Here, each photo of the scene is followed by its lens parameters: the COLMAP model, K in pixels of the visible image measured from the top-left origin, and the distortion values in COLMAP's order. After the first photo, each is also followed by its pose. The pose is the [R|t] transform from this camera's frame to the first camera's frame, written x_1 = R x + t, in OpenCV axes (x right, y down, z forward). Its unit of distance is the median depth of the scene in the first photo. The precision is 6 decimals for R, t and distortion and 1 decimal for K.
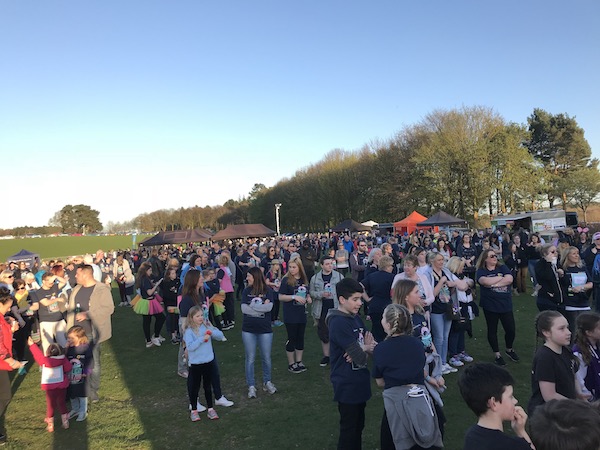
lens RADIAL K [[487.5, 0, 299.7], [0, 487.5, 227.0], [0, 0, 1]] dist [-0.002088, 0.012881]
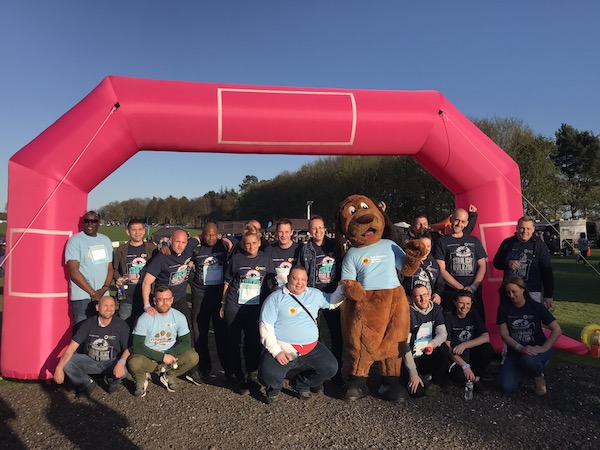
lens RADIAL K [[574.6, 0, 299.8], [0, 574.6, 224.0], [0, 0, 1]] dist [-0.000888, 0.000000]
pose [[0.997945, 0.052012, 0.037436, -0.121389], [-0.051753, 0.998629, -0.007837, 0.013290], [-0.037792, 0.005883, 0.999268, -0.221462]]
